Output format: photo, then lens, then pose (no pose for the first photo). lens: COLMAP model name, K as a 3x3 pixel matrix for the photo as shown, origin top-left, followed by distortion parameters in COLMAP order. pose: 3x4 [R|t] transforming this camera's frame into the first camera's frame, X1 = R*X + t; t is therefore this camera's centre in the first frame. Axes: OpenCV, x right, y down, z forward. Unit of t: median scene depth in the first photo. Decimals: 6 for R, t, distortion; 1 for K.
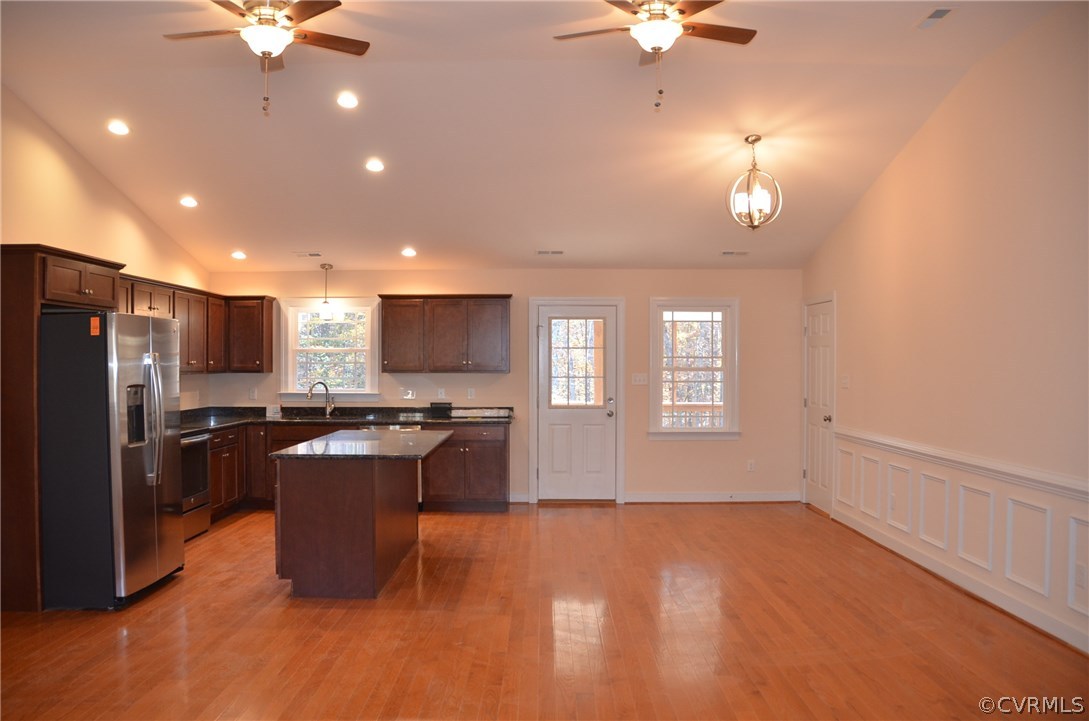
lens RADIAL K [[806.3, 0, 544.5], [0, 806.3, 360.5], [0, 0, 1]] dist [-0.153510, 0.187907]
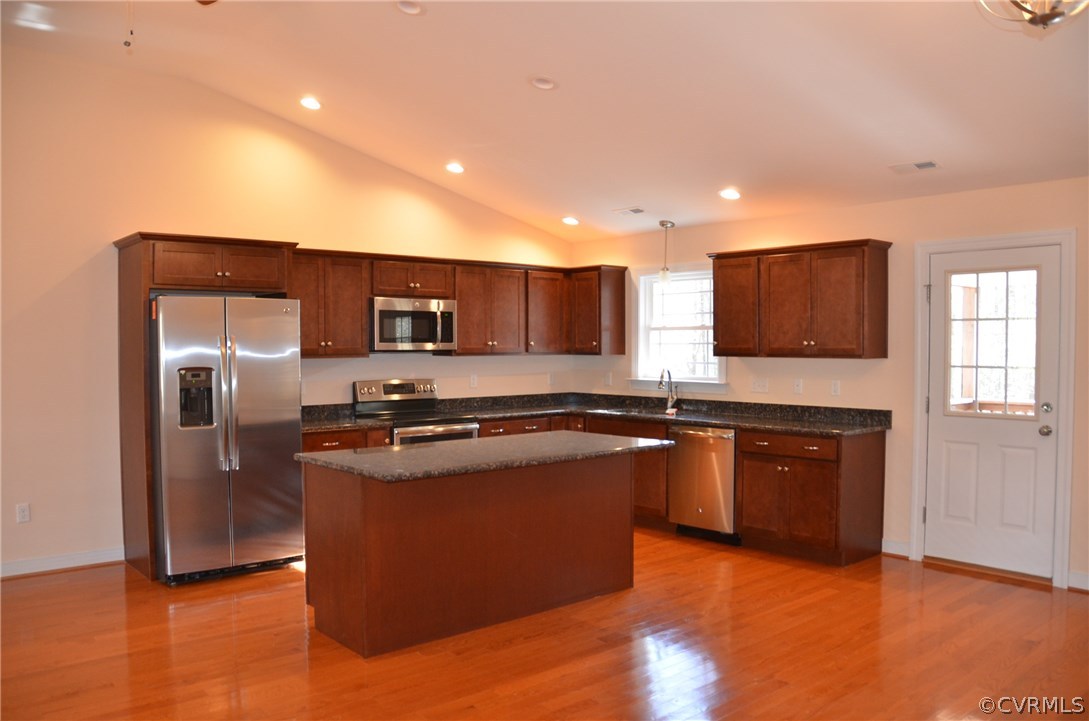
lens RADIAL K [[833.6, 0, 544.5], [0, 833.6, 360.5], [0, 0, 1]] dist [-0.163881, 0.127513]
pose [[0.669599, 0.013904, -0.742593, 0.266054], [0.003240, 0.999761, 0.021641, 0.001500], [0.742716, -0.016897, 0.669394, 0.344729]]
